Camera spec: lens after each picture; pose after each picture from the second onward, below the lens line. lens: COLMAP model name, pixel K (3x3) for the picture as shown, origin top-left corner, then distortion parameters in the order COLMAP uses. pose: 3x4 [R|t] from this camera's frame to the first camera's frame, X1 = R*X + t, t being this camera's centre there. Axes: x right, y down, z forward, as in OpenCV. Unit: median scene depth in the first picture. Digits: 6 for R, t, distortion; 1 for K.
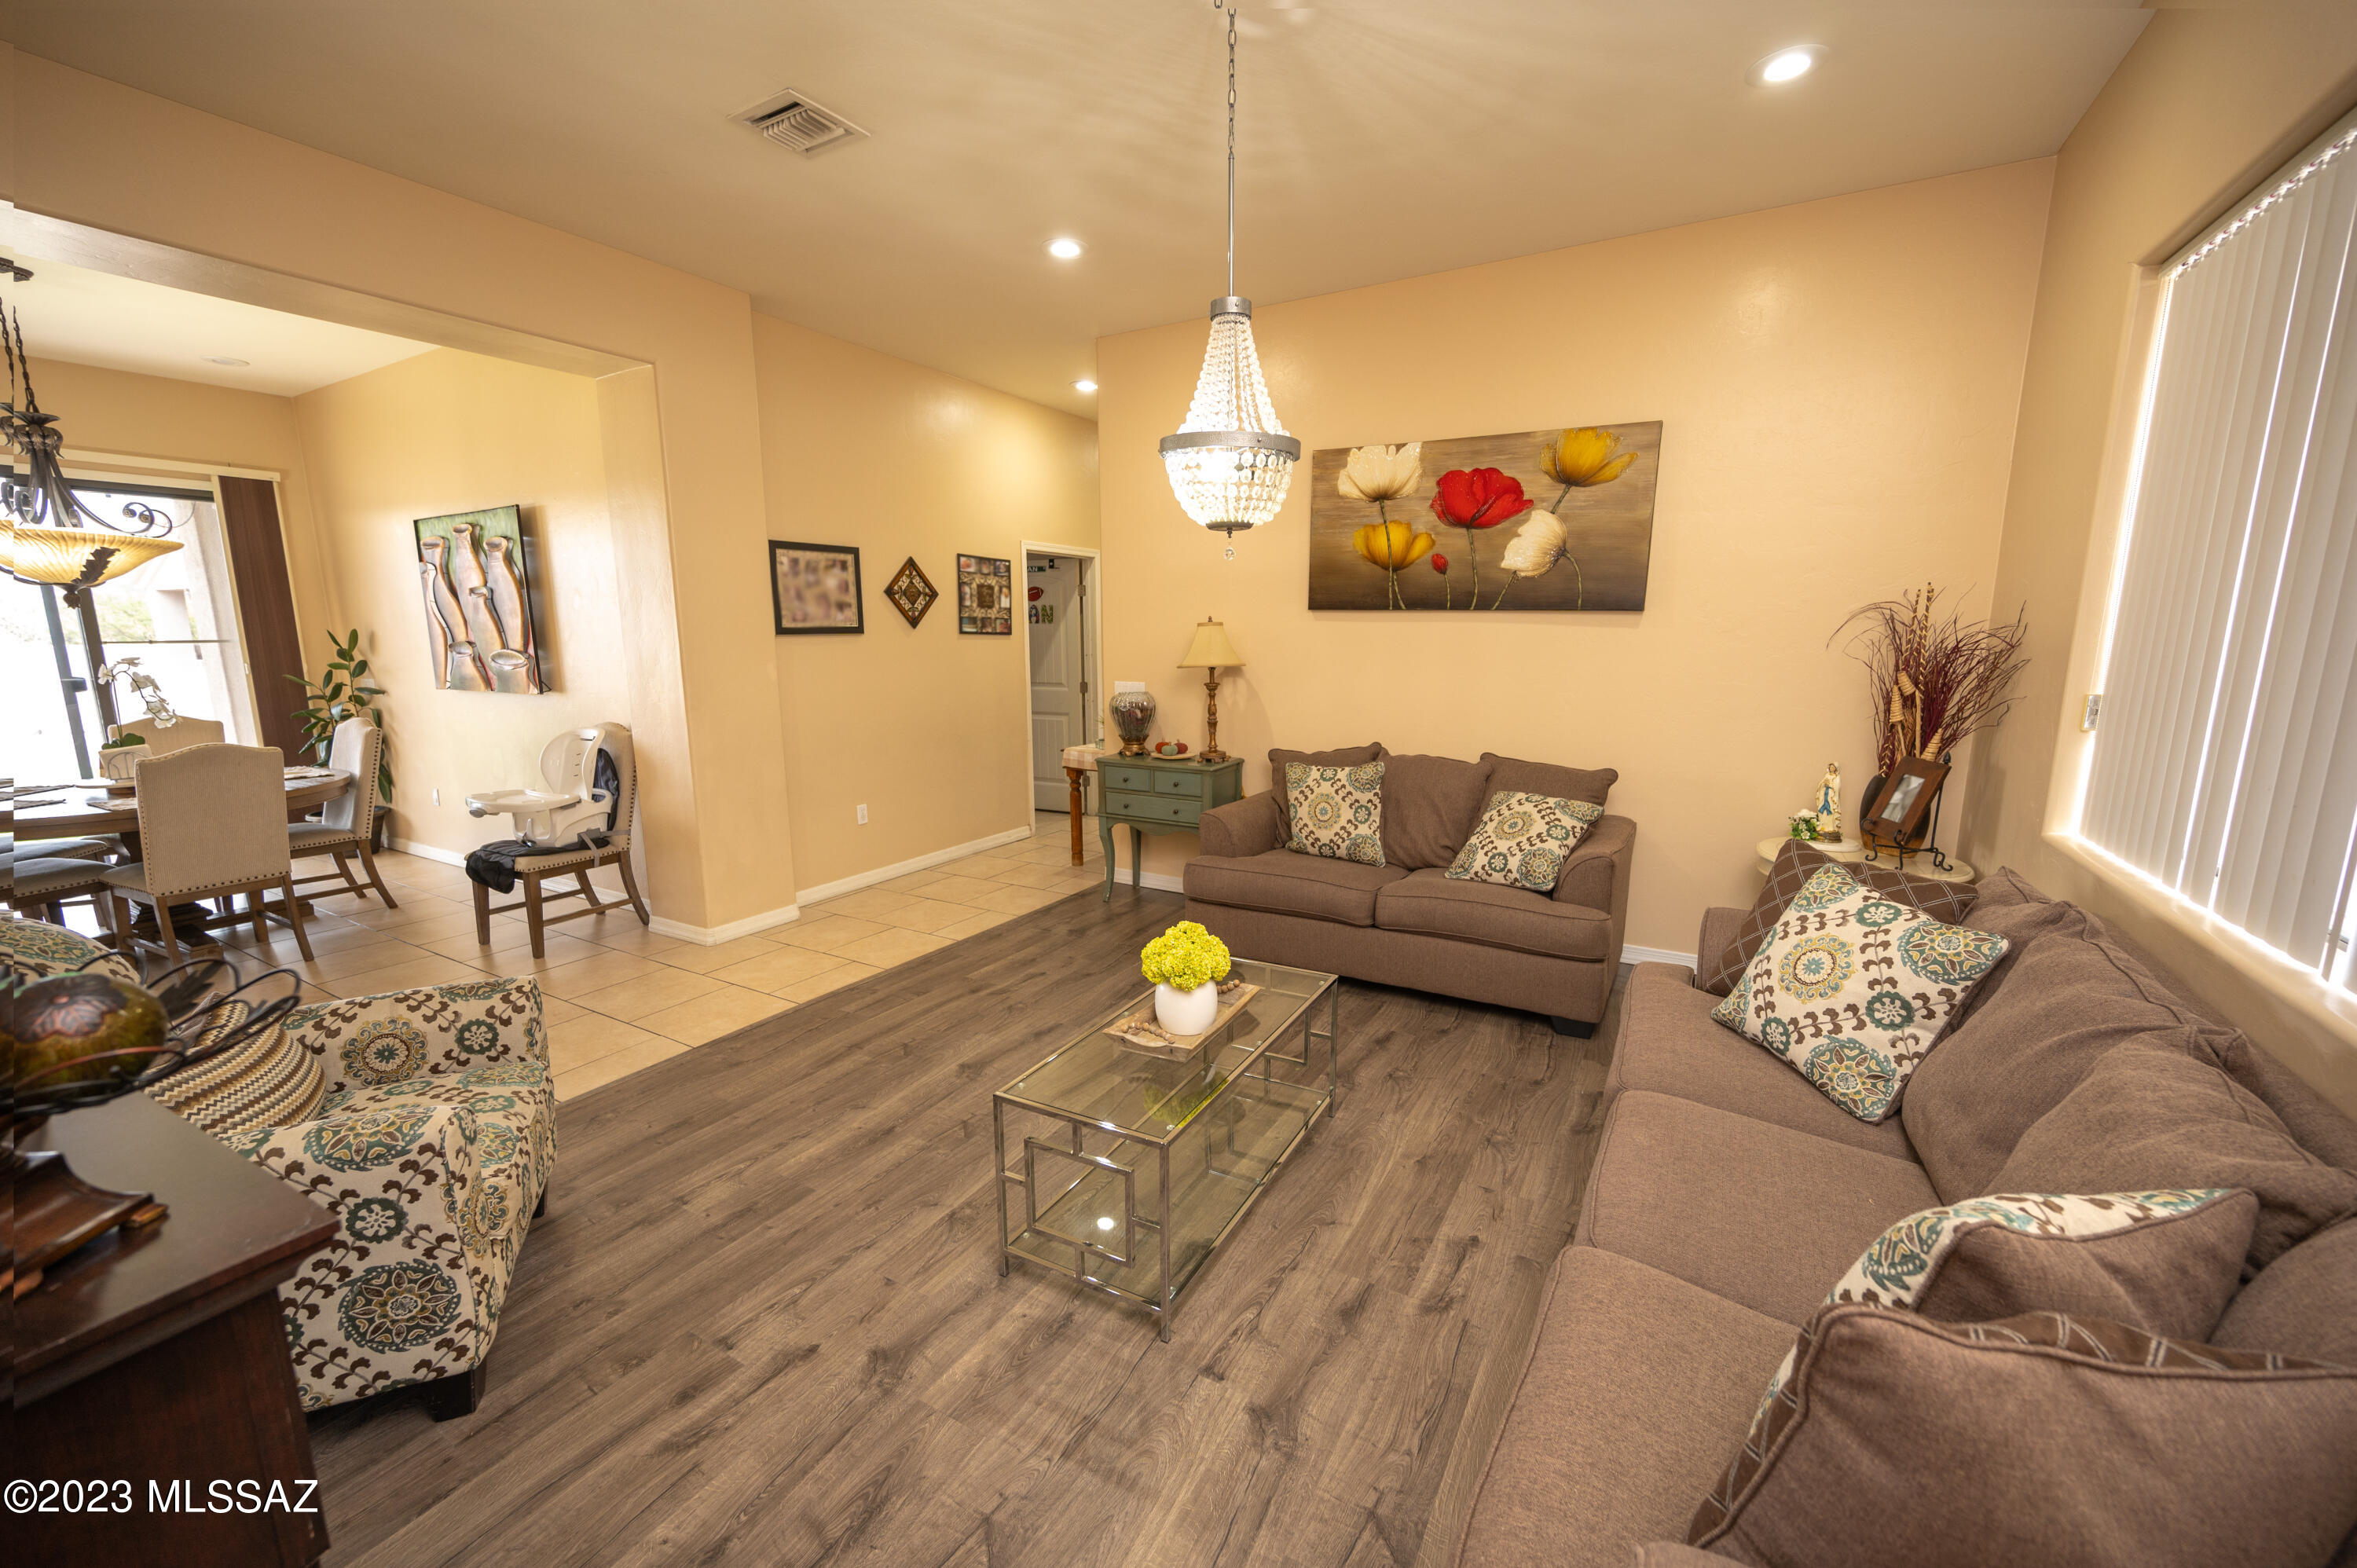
lens RADIAL K [[908.5, 0, 1178.5], [0, 908.5, 784.0], [0, 0, 1]] dist [-0.000405, -0.000018]
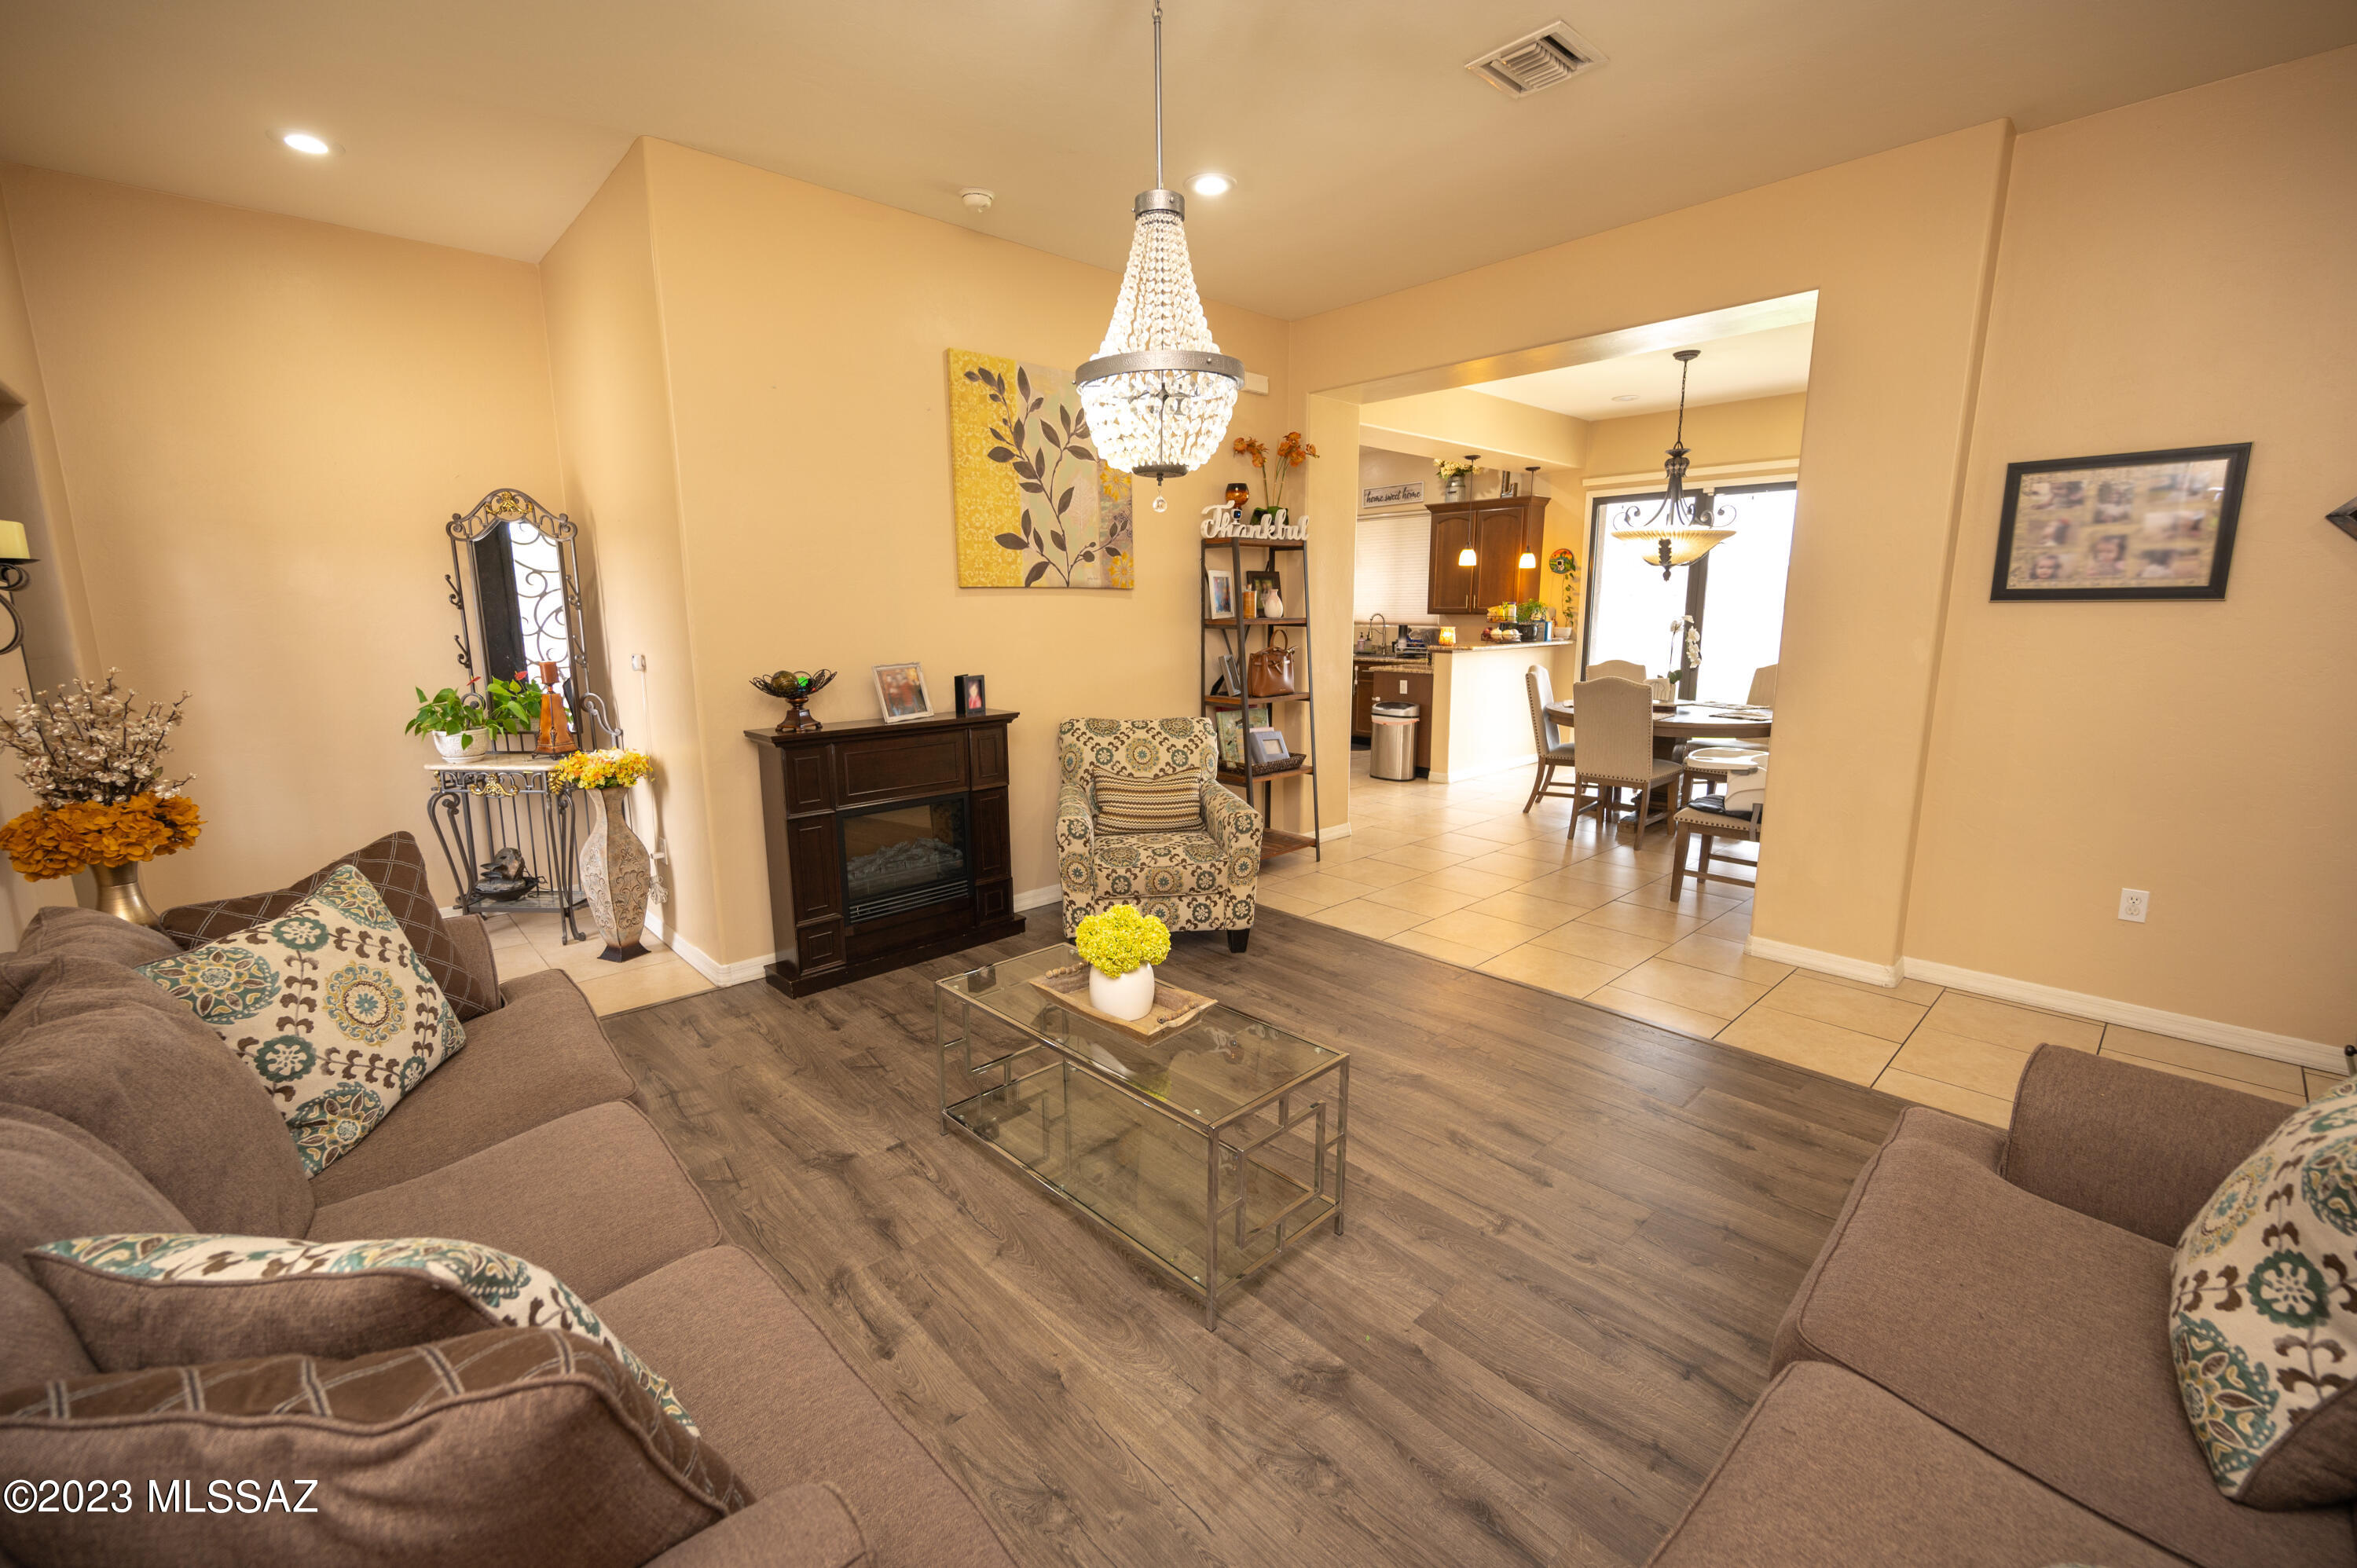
lens RADIAL K [[934.7, 0, 1173.1], [0, 934.7, 764.2], [0, 0, 1]] dist [-0.000151, -0.000080]
pose [[-0.268228, 0.172186, -0.947843, 0.544594], [-0.156301, 0.963082, 0.219186, -0.129378], [0.950591, 0.206940, -0.231413, 0.754935]]
